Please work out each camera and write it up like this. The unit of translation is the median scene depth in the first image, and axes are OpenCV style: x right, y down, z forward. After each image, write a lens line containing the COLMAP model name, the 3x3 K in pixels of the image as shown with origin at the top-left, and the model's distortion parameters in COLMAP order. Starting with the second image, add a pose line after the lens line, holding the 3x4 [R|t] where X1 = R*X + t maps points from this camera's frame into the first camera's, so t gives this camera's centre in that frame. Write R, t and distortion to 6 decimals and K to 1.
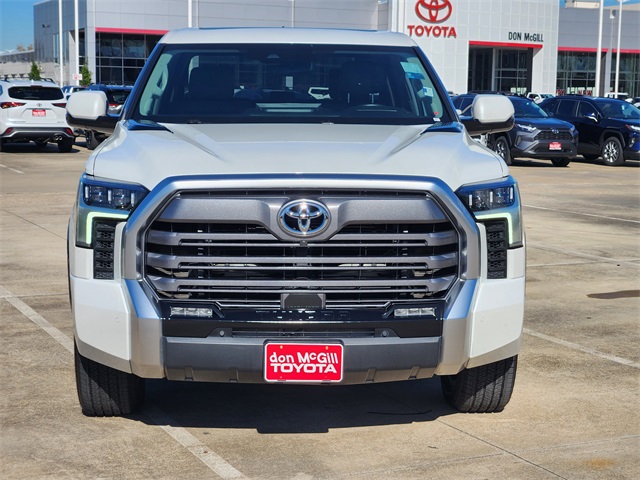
lens RADIAL K [[1214.7, 0, 320.0], [0, 1214.7, 240.0], [0, 0, 1]] dist [-0.340650, 3.117895]
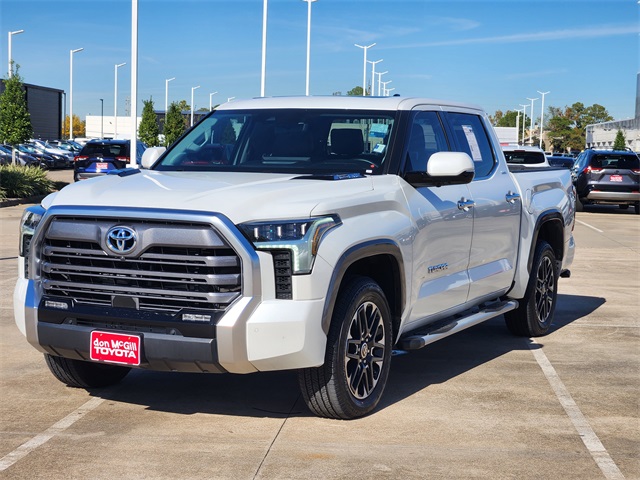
lens RADIAL K [[1214.7, 0, 320.0], [0, 1214.7, 240.0], [0, 0, 1]] dist [-0.340650, 3.117895]
pose [[0.874411, 0.040809, -0.483467, 0.807465], [-0.067242, 0.997033, -0.037457, 0.017178], [0.480504, 0.065262, 0.874561, -0.055679]]
